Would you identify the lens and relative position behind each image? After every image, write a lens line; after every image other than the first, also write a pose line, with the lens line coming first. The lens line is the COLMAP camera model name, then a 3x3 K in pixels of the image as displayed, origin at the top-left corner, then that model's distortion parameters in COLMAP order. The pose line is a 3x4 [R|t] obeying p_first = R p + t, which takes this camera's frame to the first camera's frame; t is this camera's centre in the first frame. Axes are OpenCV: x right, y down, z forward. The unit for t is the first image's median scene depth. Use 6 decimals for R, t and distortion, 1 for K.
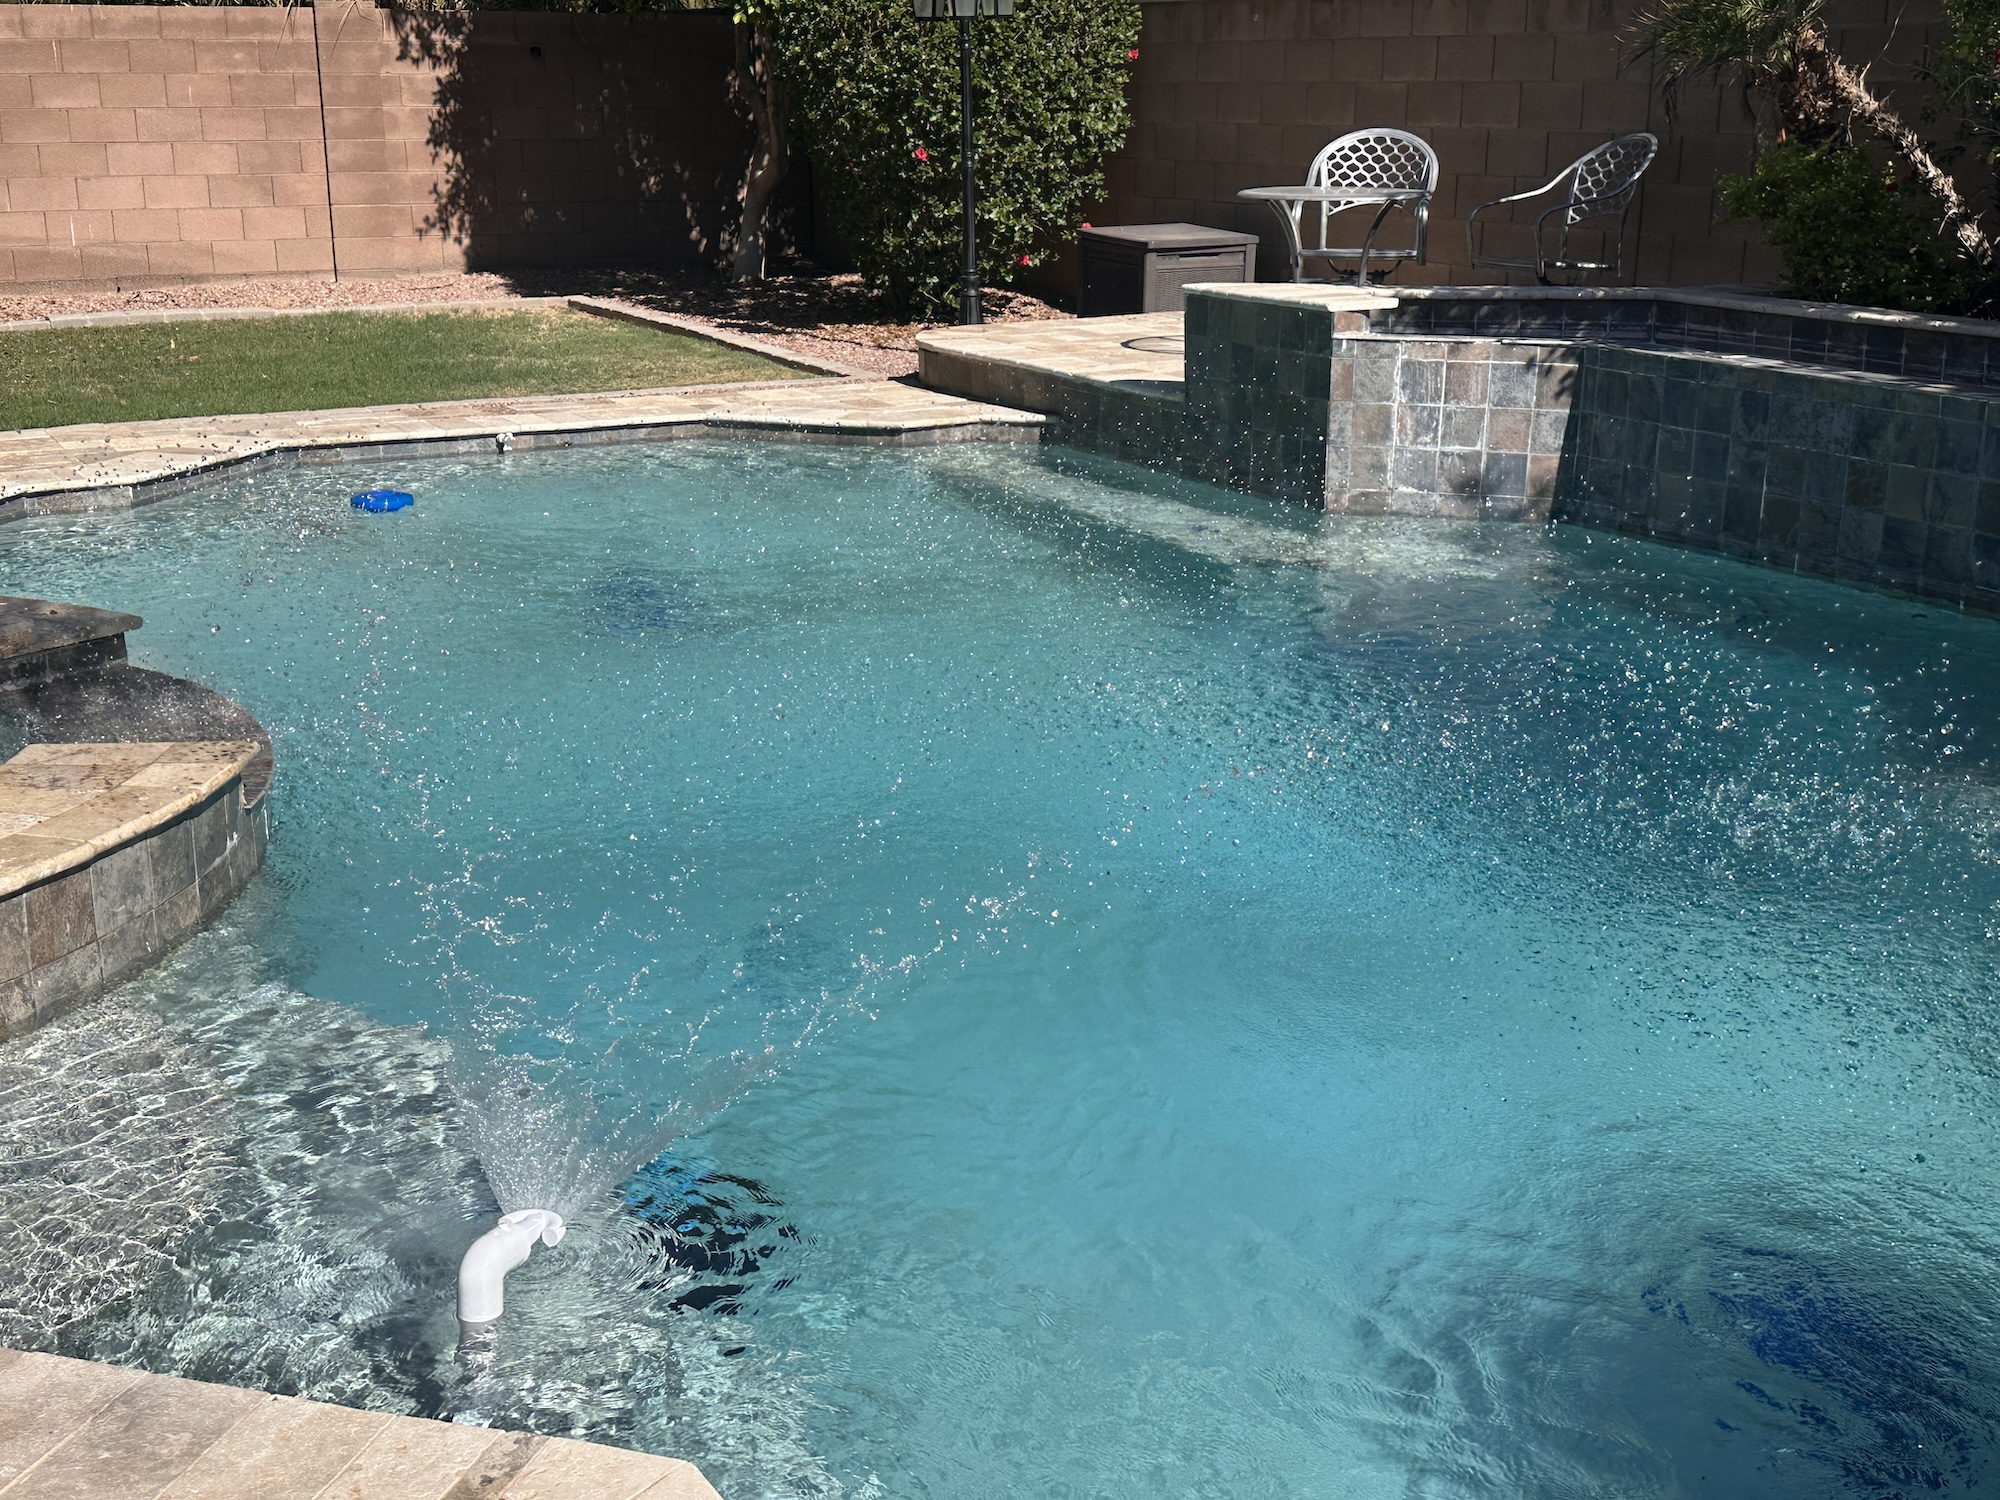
lens RADIAL K [[2535.1, 0, 1000.0], [0, 2535.1, 750.0], [0, 0, 1]] dist [0.179045, -0.429178]
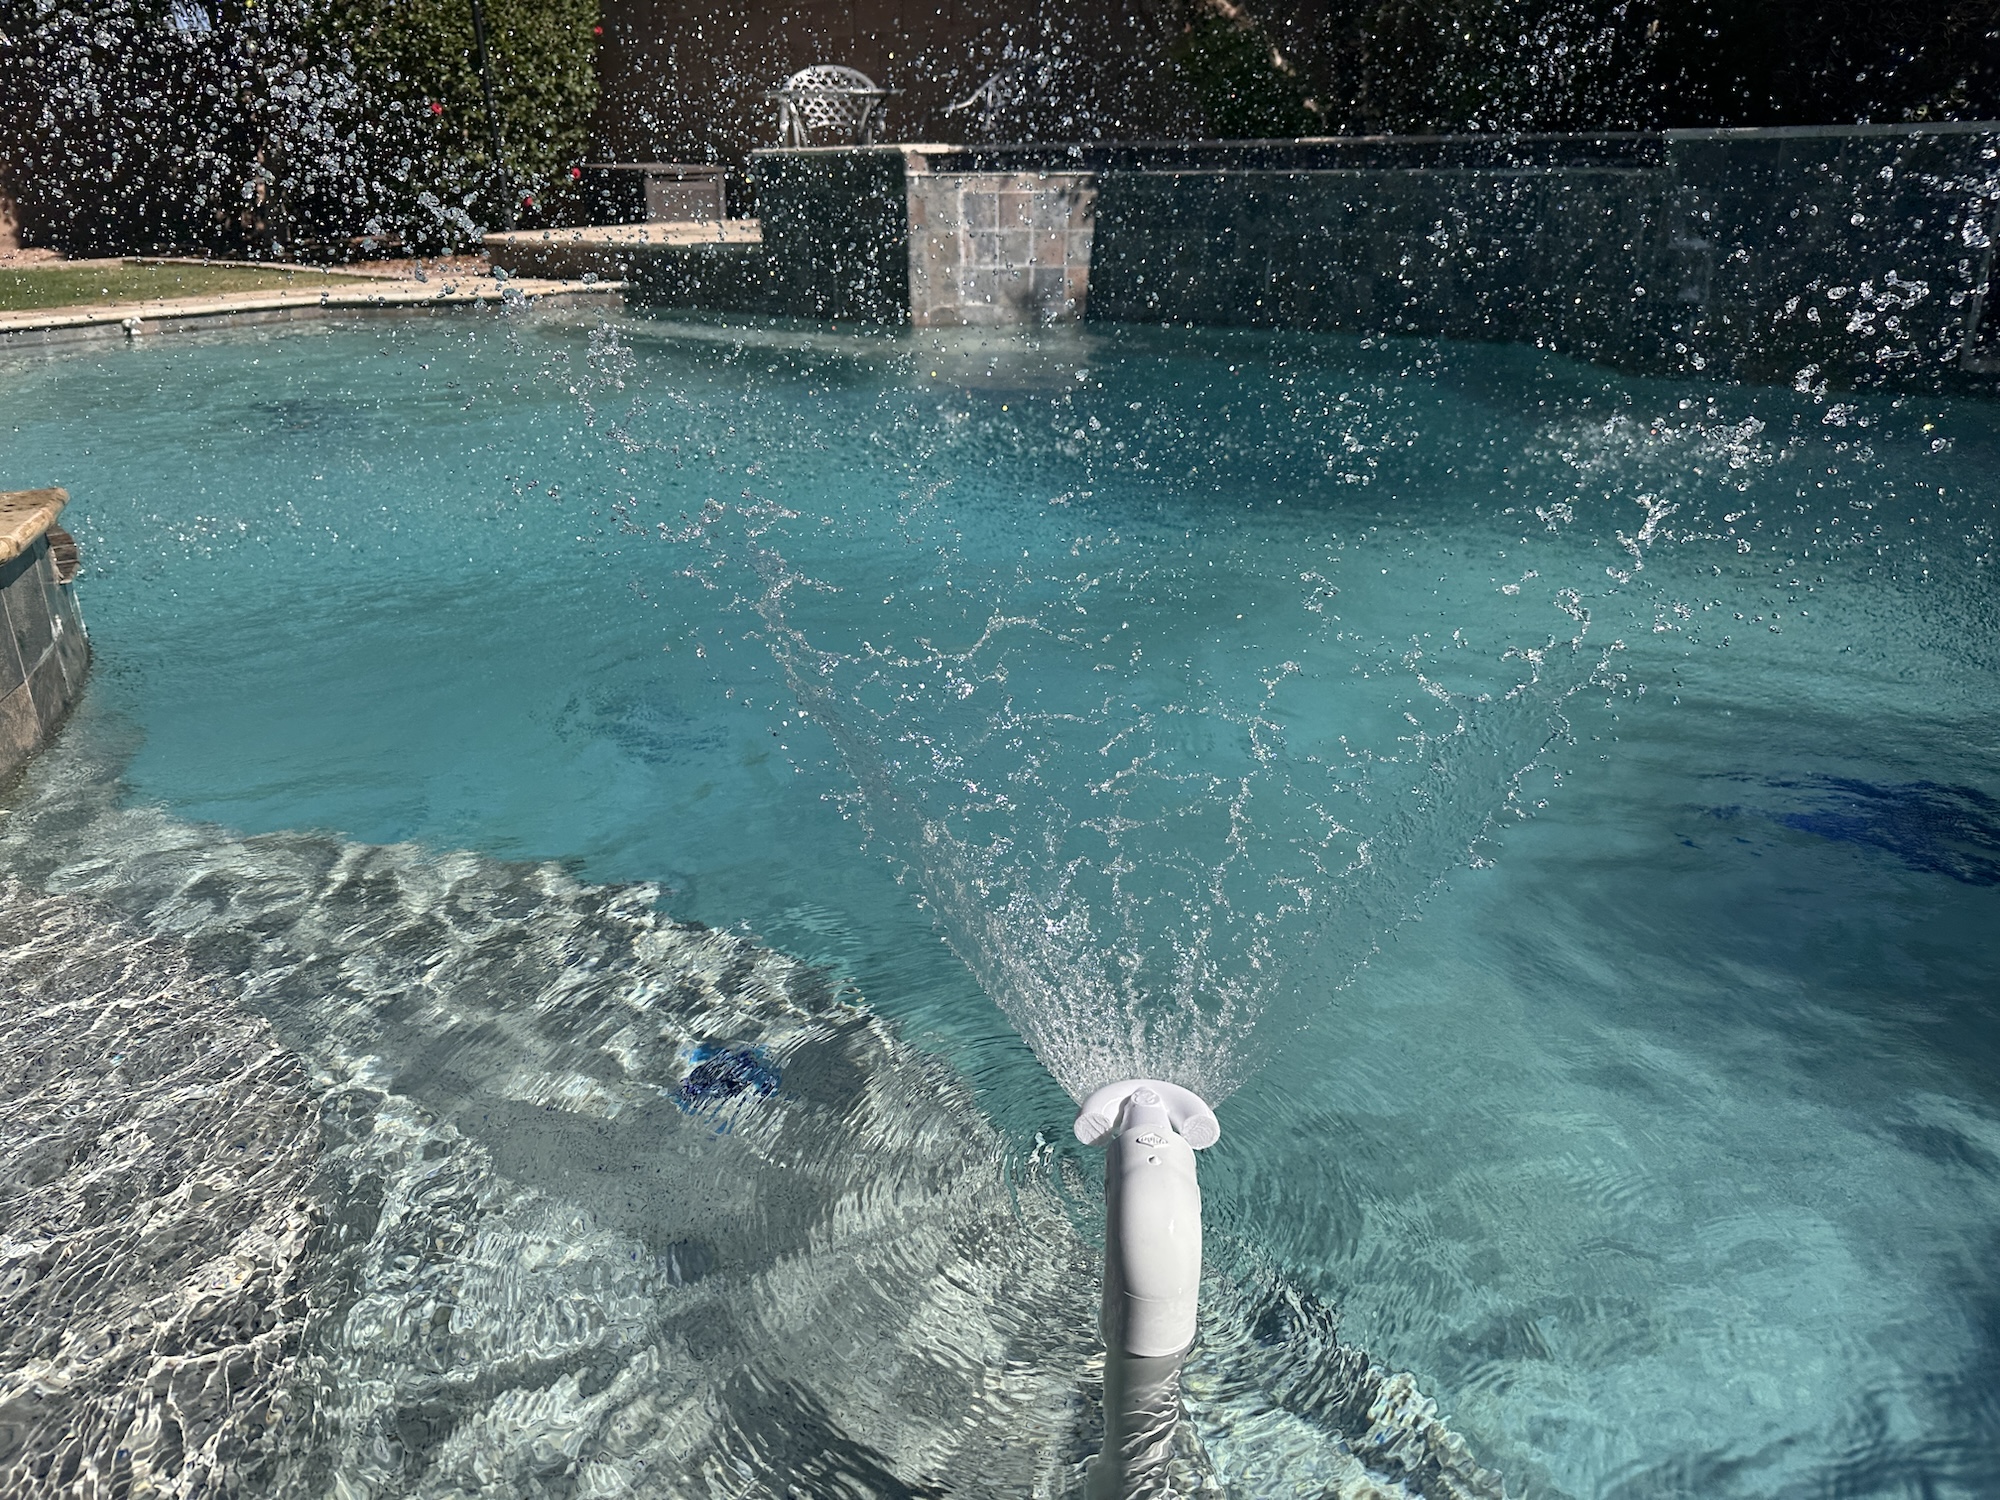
lens RADIAL K [[1488.3, 0, 1000.0], [0, 1488.3, 750.0], [0, 0, 1]] dist [-0.005578, -0.041275]
pose [[0.914481, -0.159132, 0.372023, -0.132289], [0.127184, 0.985864, 0.109067, 0.034358], [-0.384120, -0.052424, 0.921794, 0.321976]]
